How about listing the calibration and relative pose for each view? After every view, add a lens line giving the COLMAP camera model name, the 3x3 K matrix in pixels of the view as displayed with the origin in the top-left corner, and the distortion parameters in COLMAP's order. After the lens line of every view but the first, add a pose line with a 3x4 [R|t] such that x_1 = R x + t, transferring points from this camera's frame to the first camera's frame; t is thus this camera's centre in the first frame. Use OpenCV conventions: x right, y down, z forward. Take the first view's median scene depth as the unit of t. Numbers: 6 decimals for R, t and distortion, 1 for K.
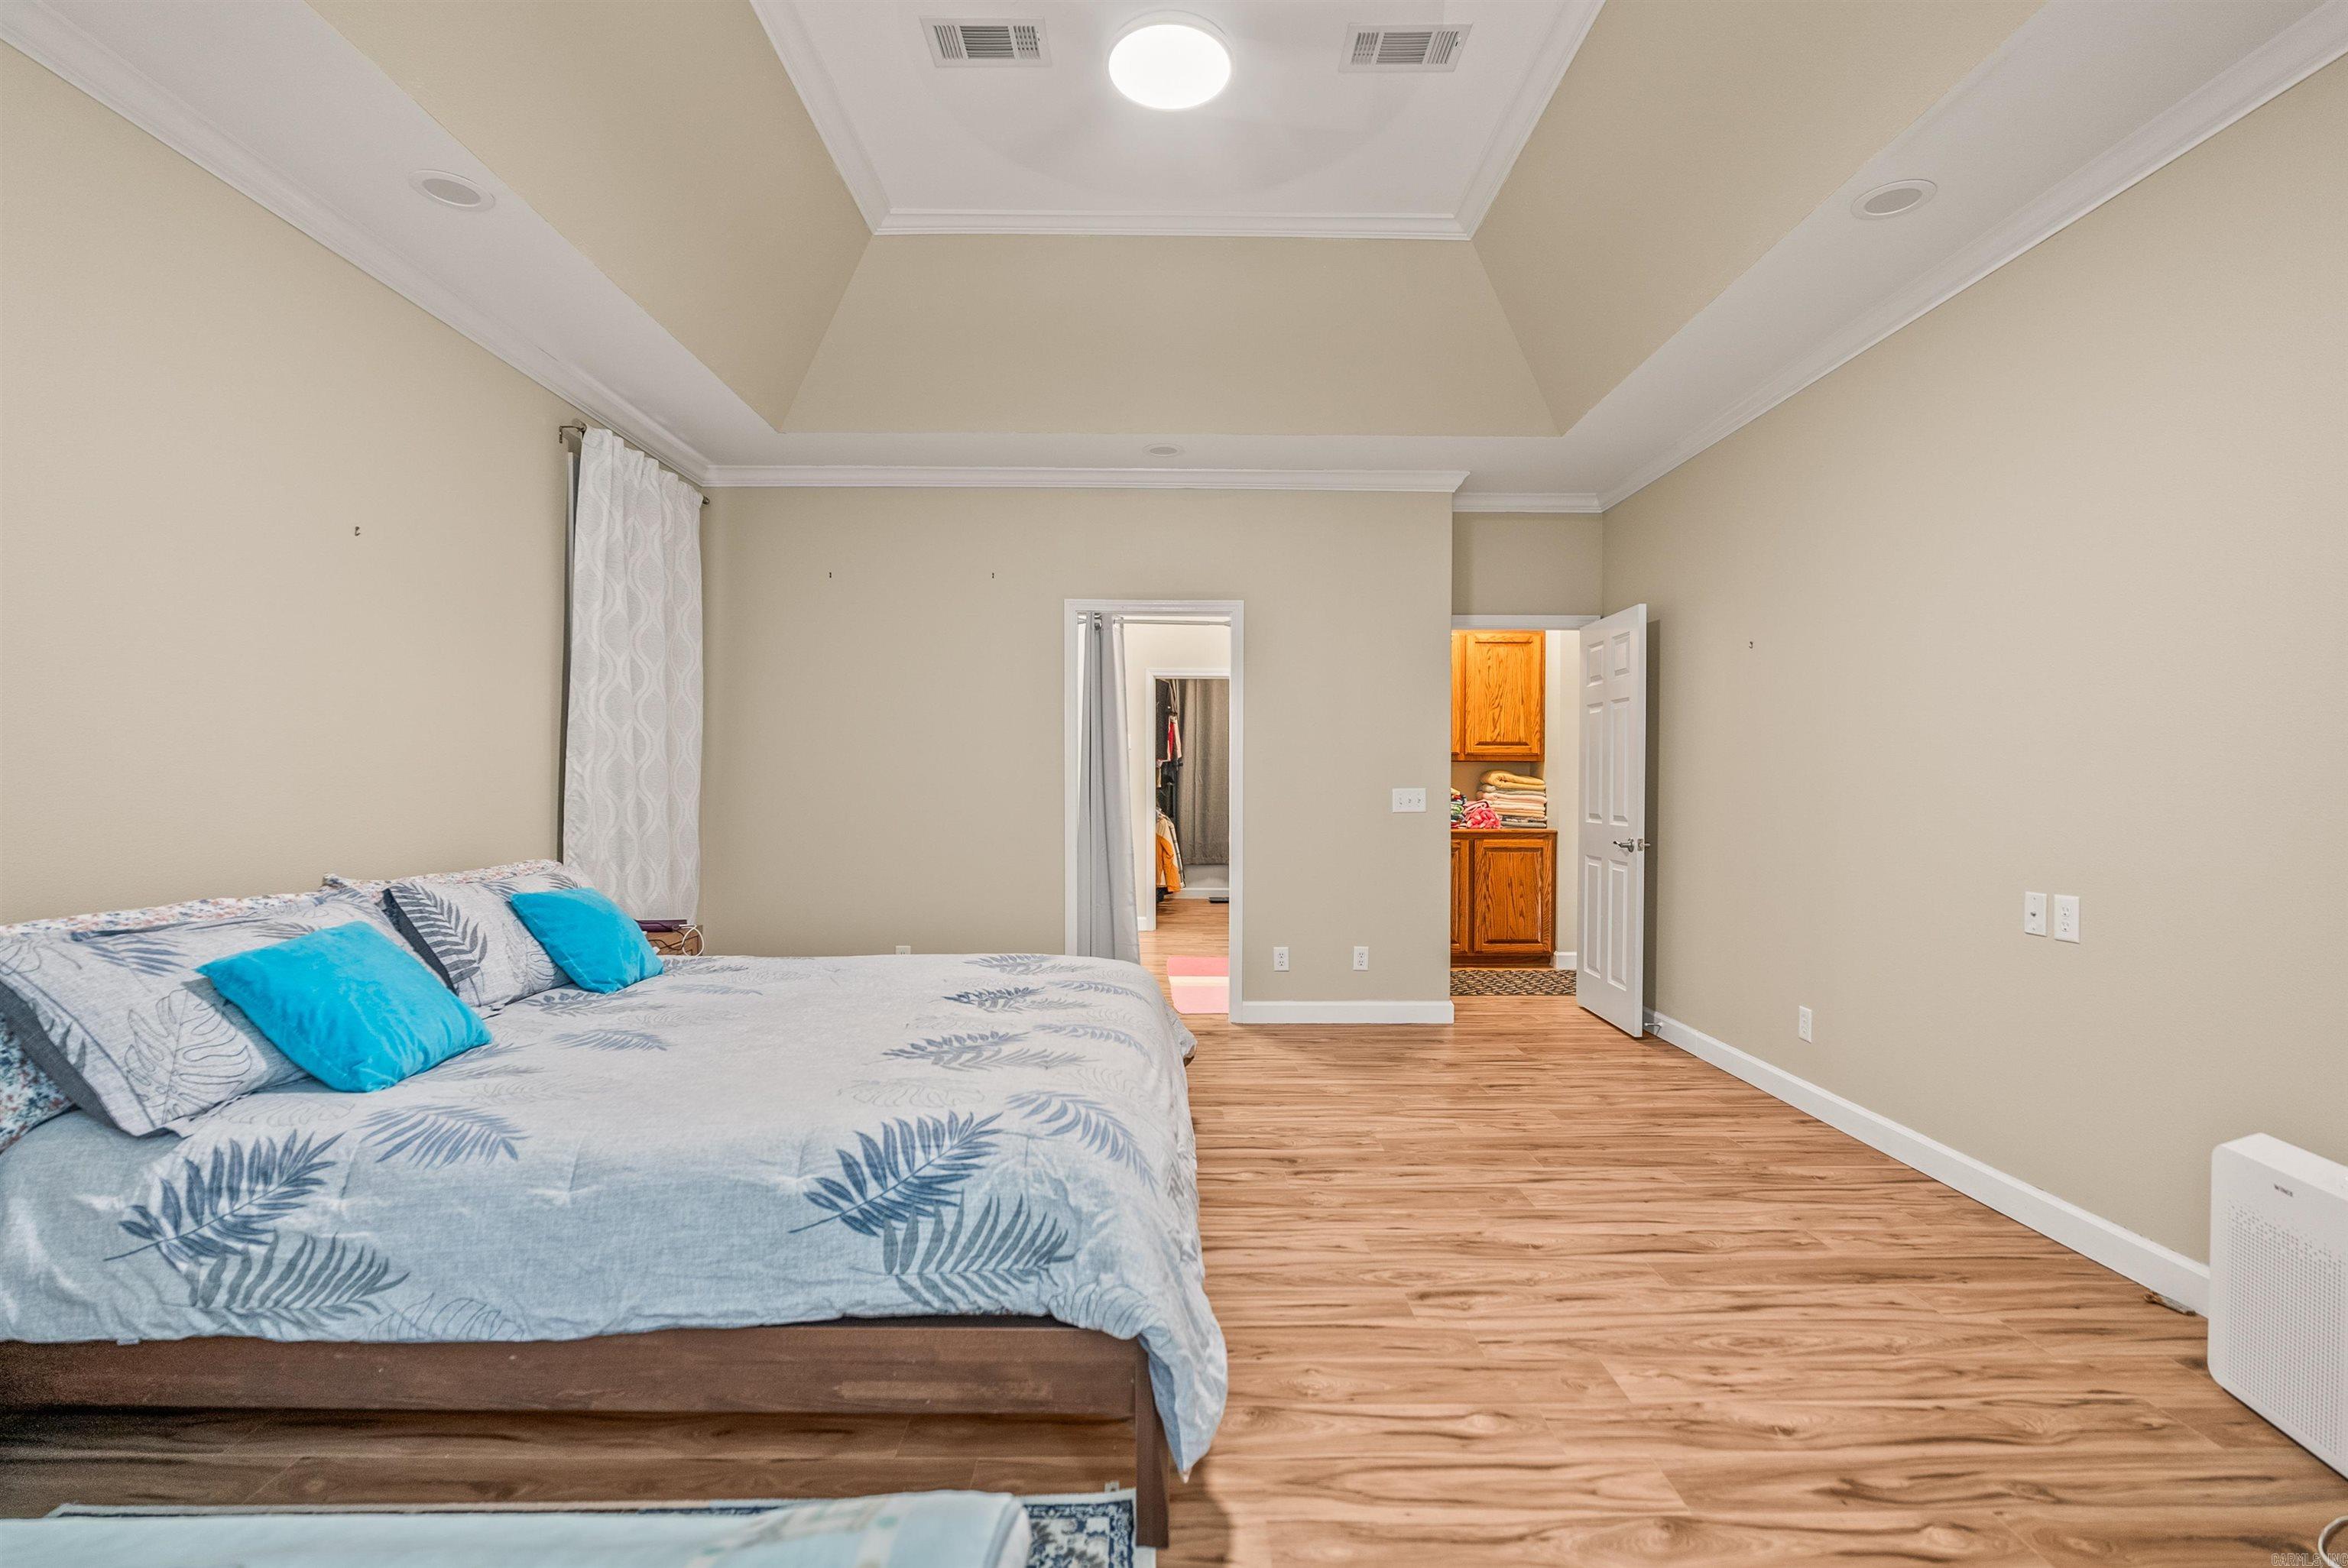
lens RADIAL K [[1043.0, 0, 1177.4], [0, 1043.0, 774.6], [0, 0, 1]] dist [-0.004543, -0.000456]
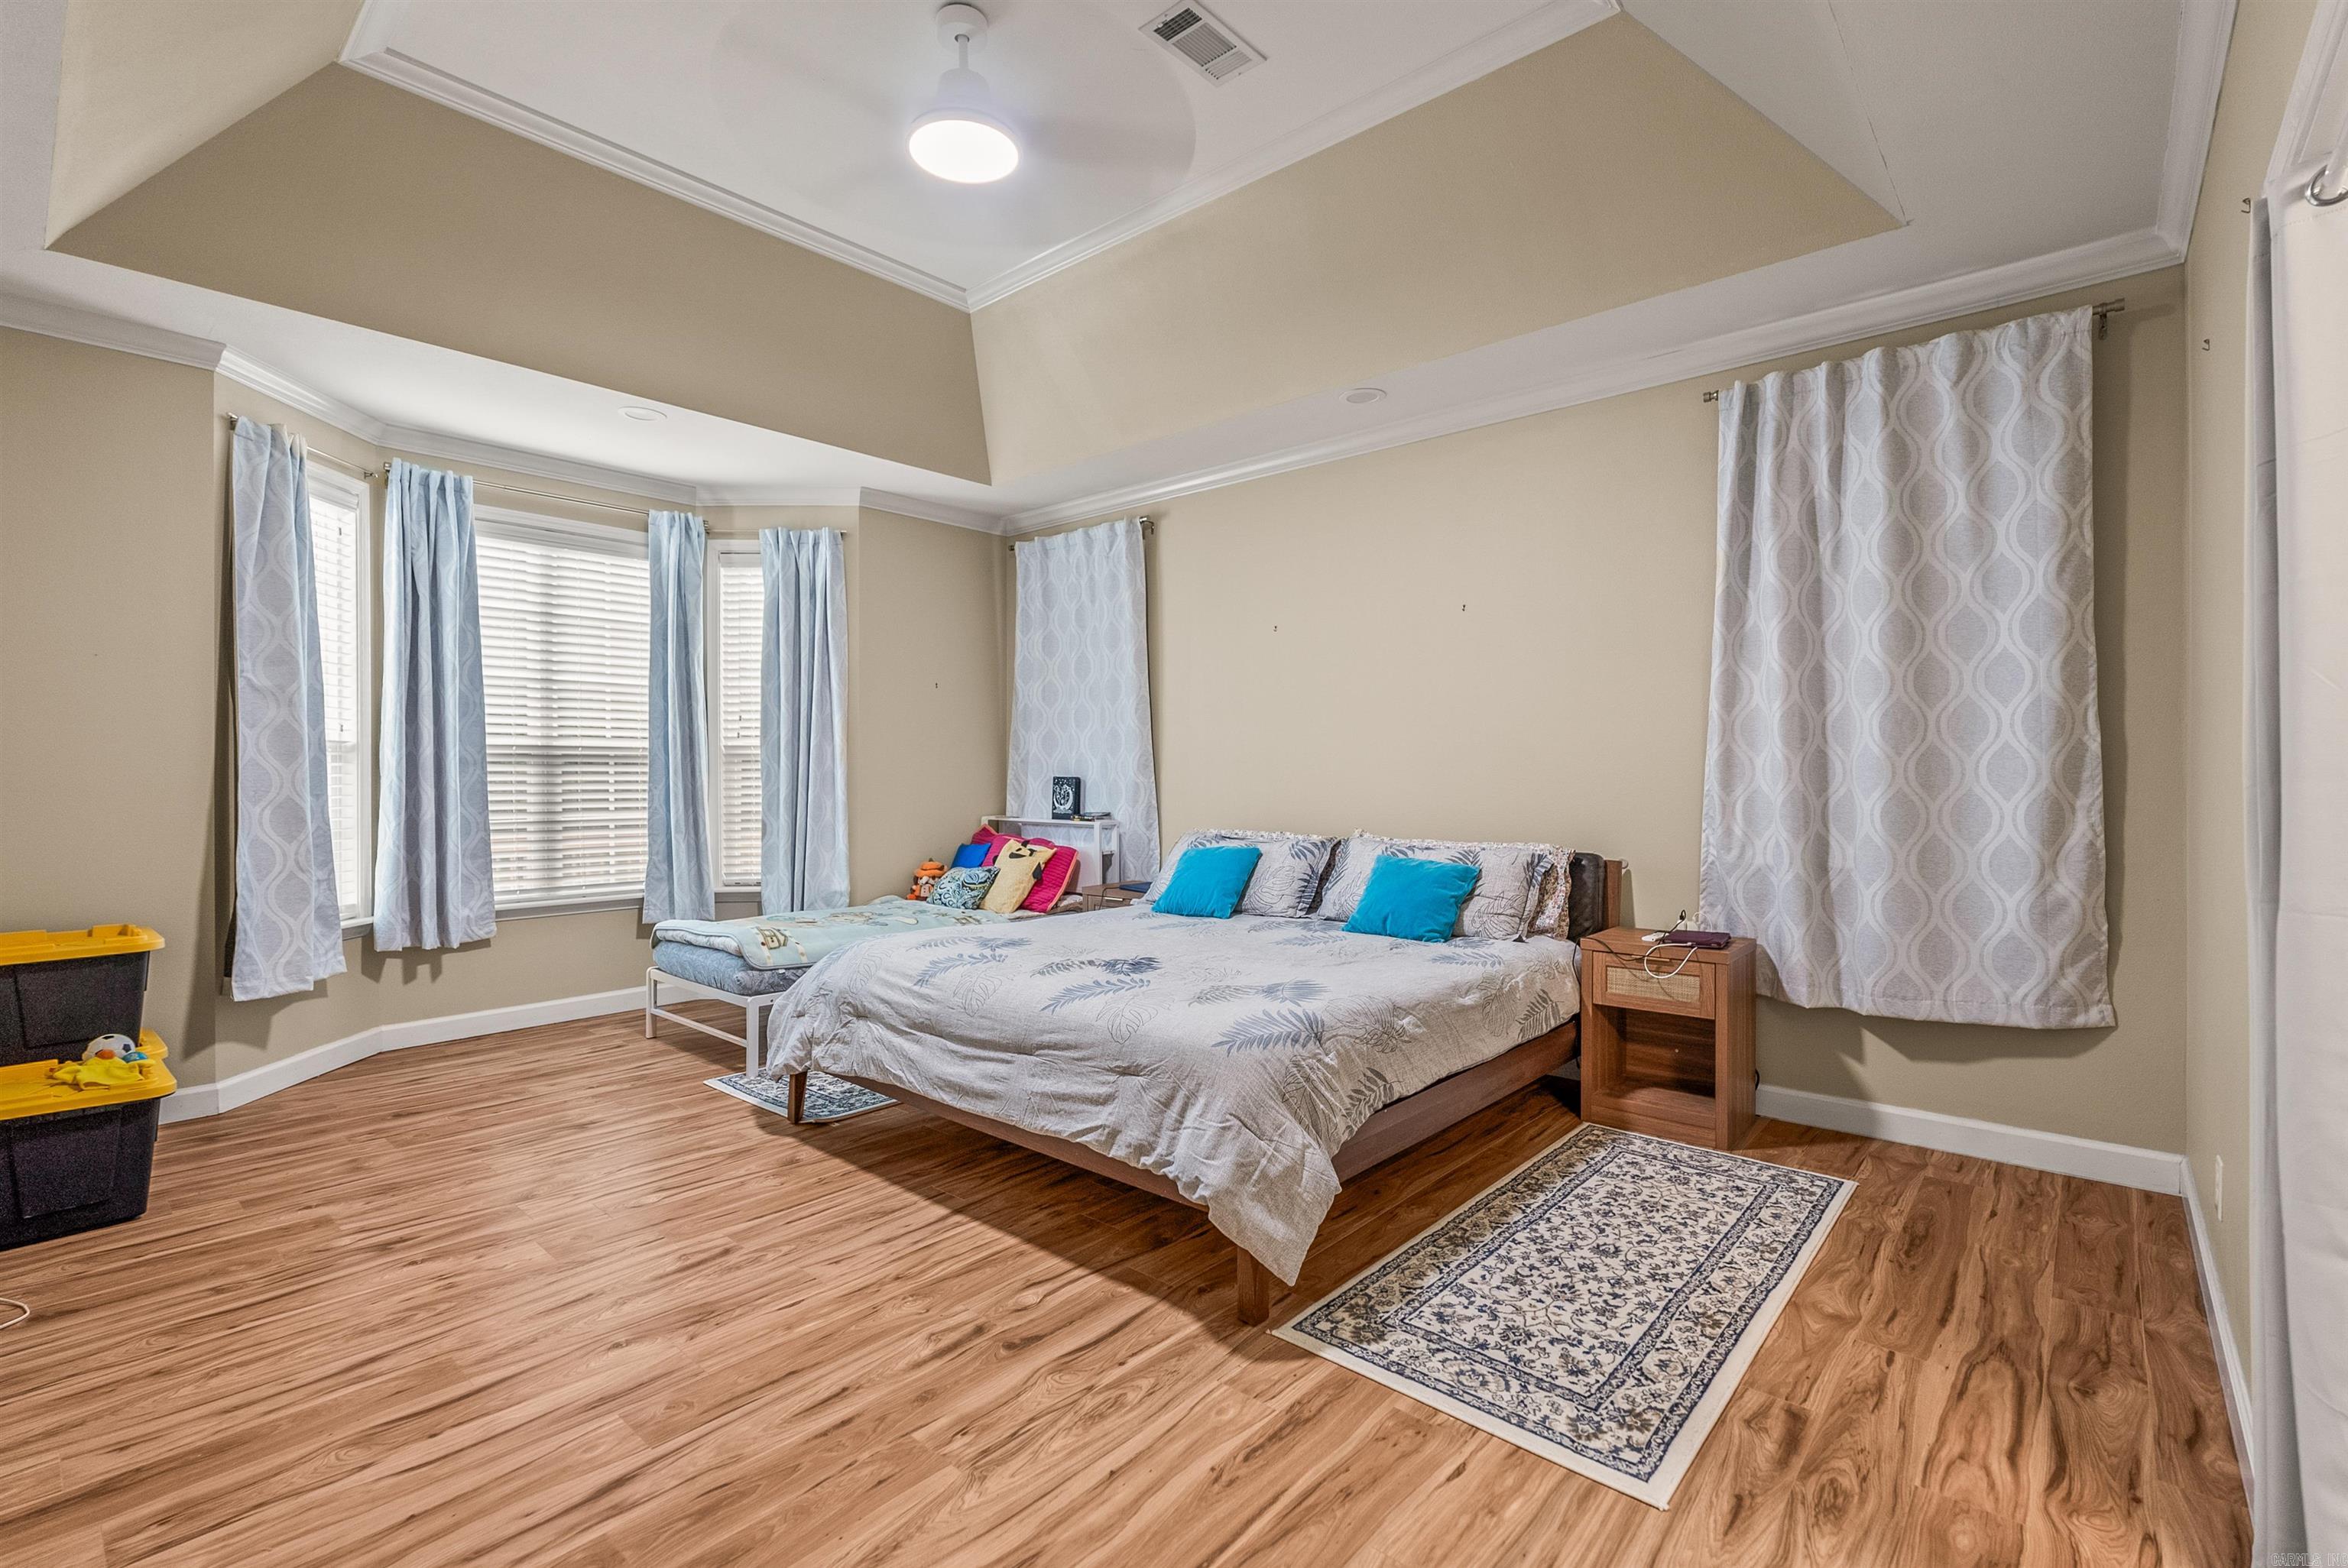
lens RADIAL K [[1043.0, 0, 1177.4], [0, 1043.0, 774.6], [0, 0, 1]] dist [-0.004543, -0.000456]
pose [[-0.671578, -0.003319, -0.740926, 0.687239], [0.005299, 0.999943, -0.009282, 0.015997], [0.740915, -0.010160, -0.671522, 1.971751]]
